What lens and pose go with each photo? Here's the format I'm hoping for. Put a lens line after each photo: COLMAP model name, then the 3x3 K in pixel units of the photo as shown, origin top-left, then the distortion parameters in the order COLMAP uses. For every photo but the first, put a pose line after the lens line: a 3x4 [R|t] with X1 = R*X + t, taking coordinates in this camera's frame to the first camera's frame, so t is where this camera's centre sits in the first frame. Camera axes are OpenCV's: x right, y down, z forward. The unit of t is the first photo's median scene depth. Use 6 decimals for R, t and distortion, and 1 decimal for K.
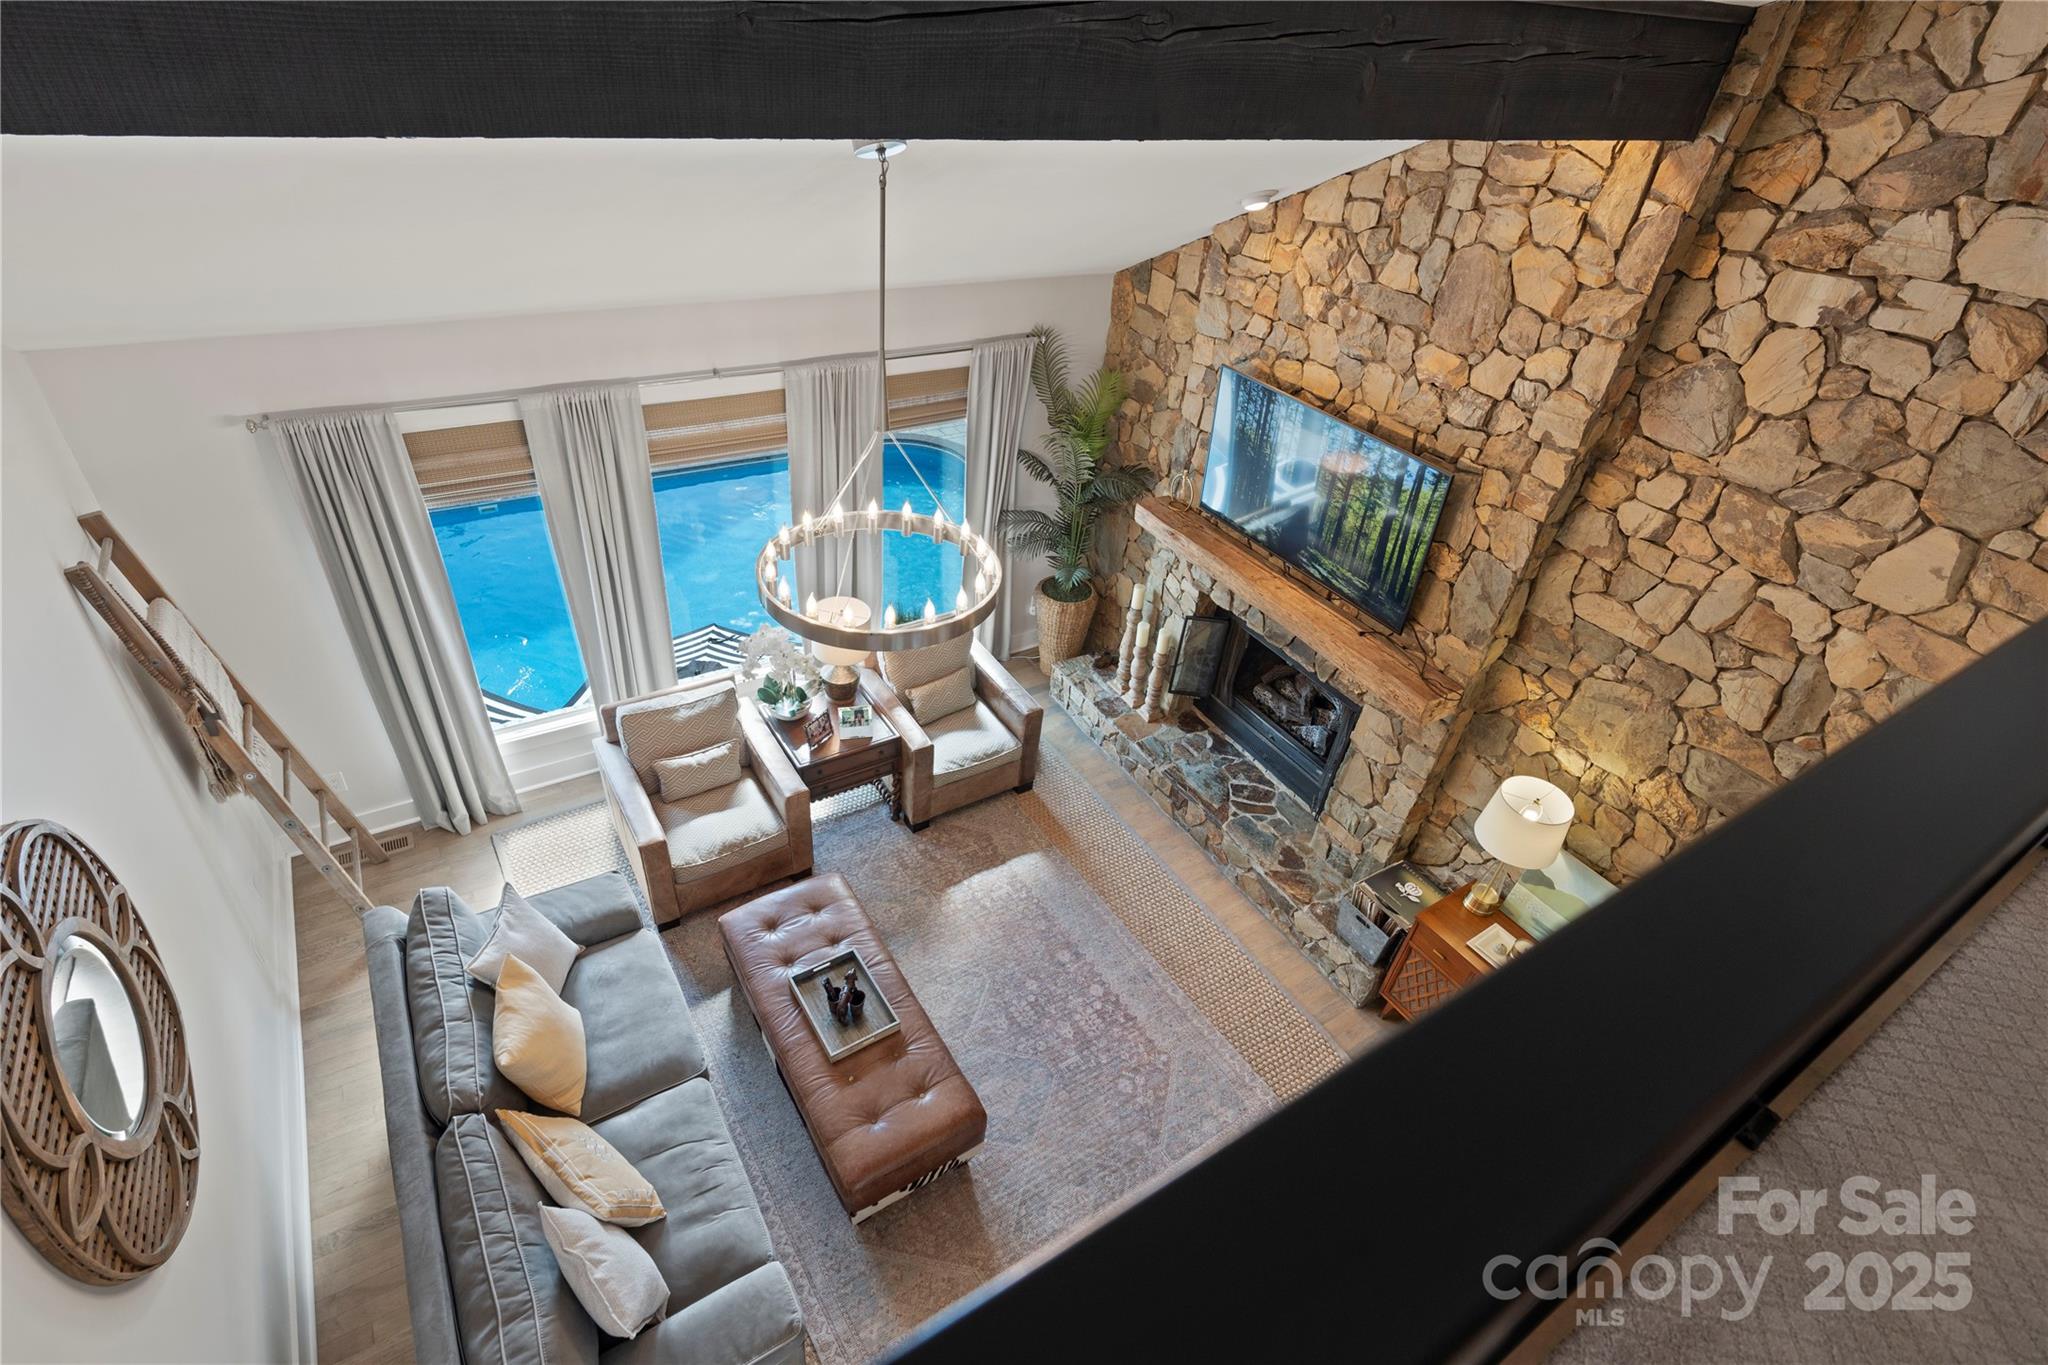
lens RADIAL K [[968.1, 0, 996.6], [0, 968.1, 691.9], [0, 0, 1]] dist [0.000395, 0.001292]
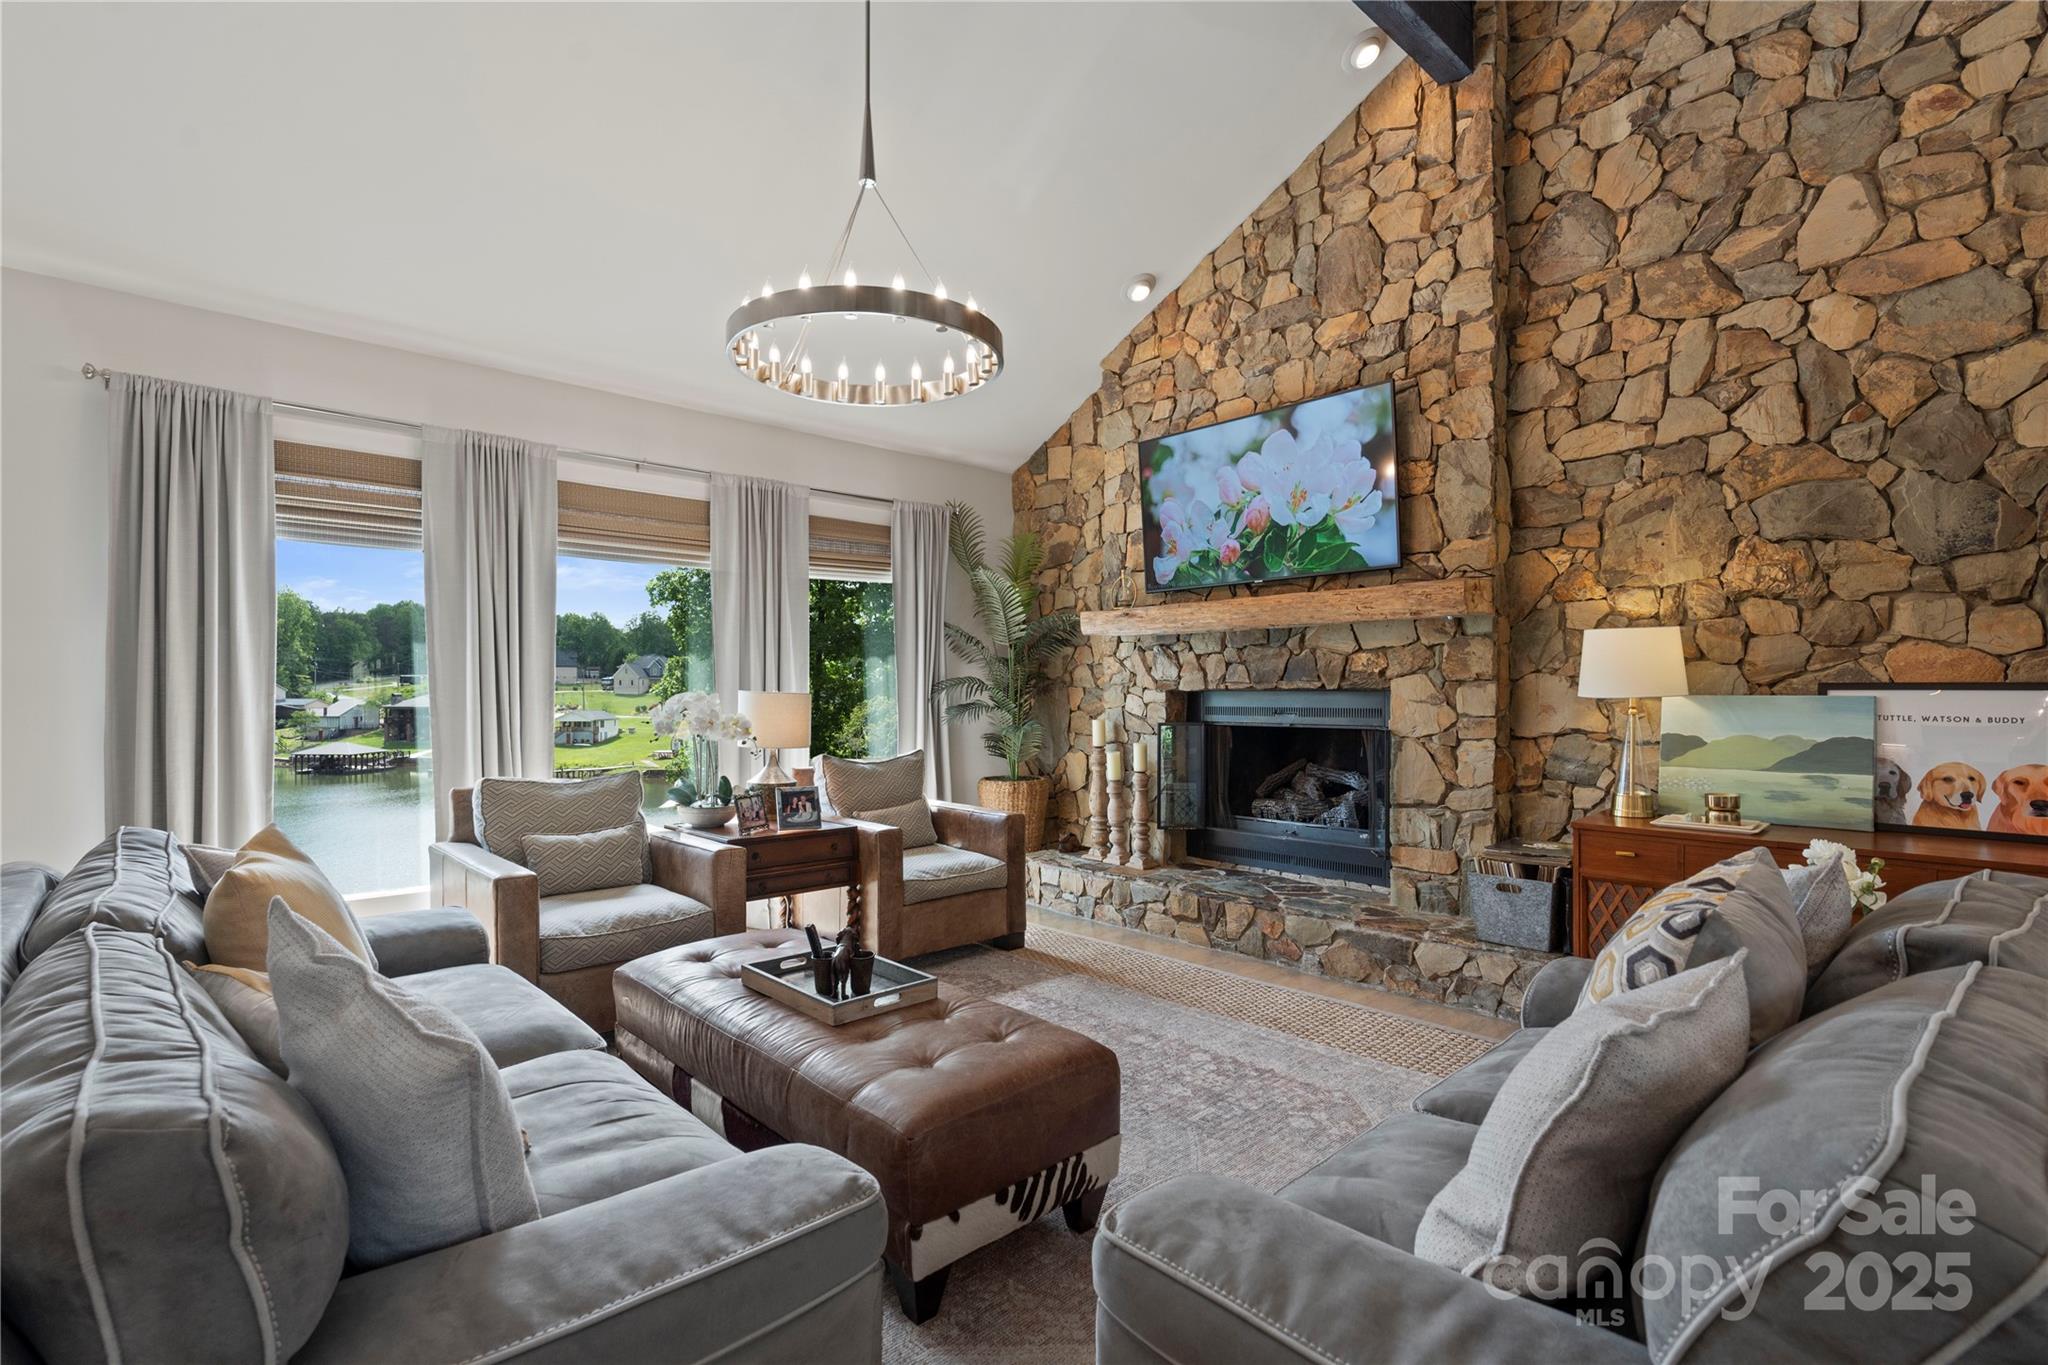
lens RADIAL K [[968.1, 0, 996.6], [0, 968.1, 691.9], [0, 0, 1]] dist [0.000395, 0.001292]
pose [[0.979950, -0.074520, 0.184784, -0.173356], [0.170892, 0.791197, -0.587199, 0.602704], [-0.102442, 0.607004, 0.788069, 0.432875]]
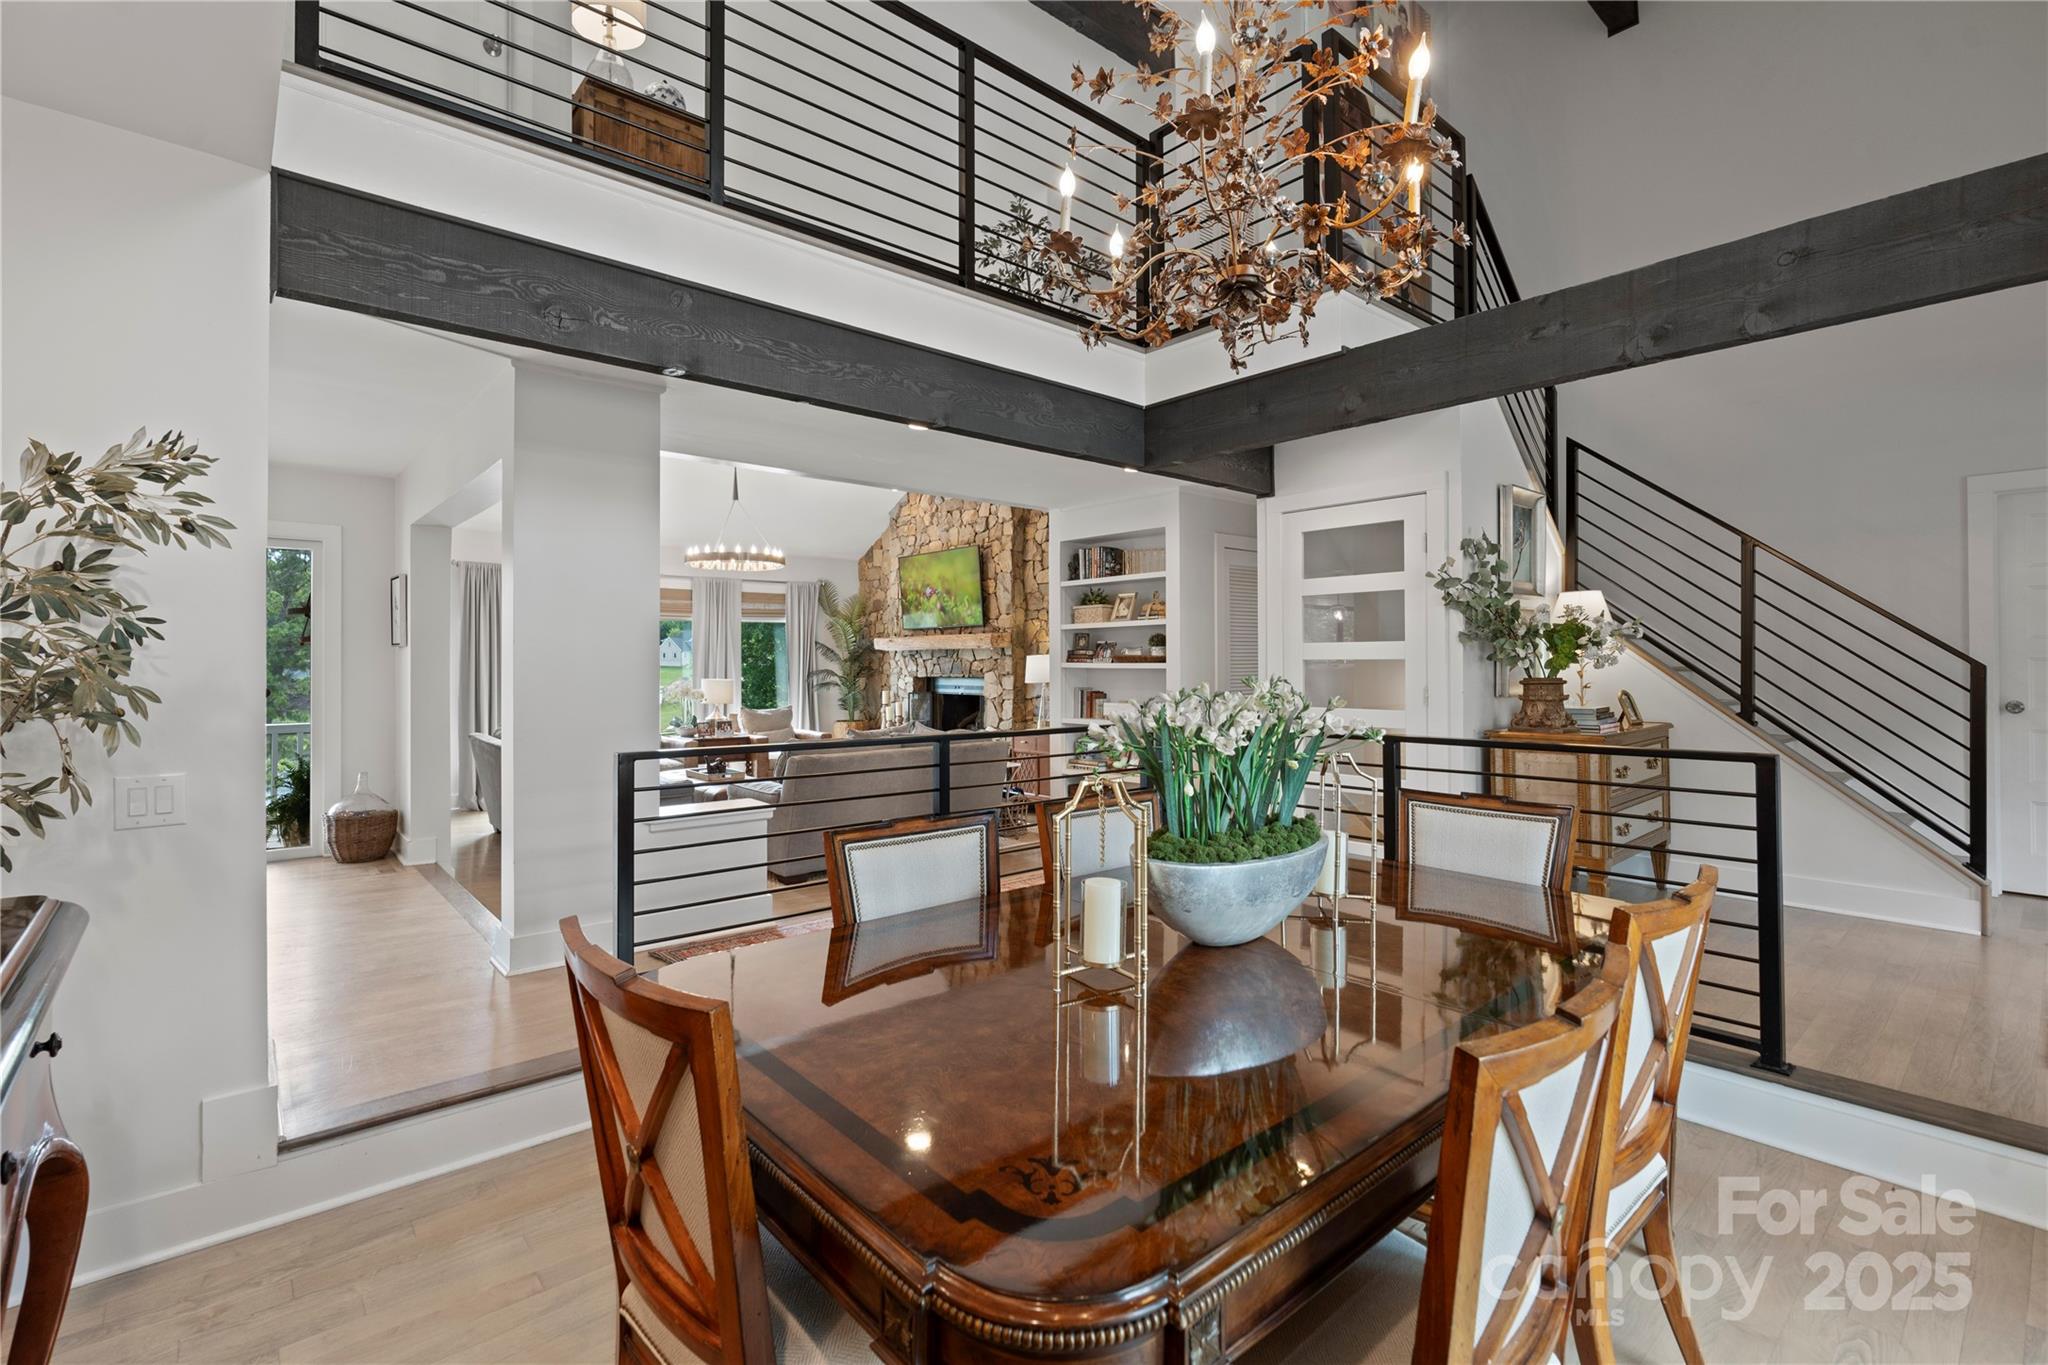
lens RADIAL K [[926.7, 0, 1015.3], [0, 926.7, 693.1], [0, 0, 1]] dist [-0.000083, 0.000444]
pose [[0.981644, -0.080129, 0.173073, 0.130677], [0.165379, 0.809630, -0.563160, 1.447266], [-0.095000, 0.581445, 0.808020, -0.697706]]
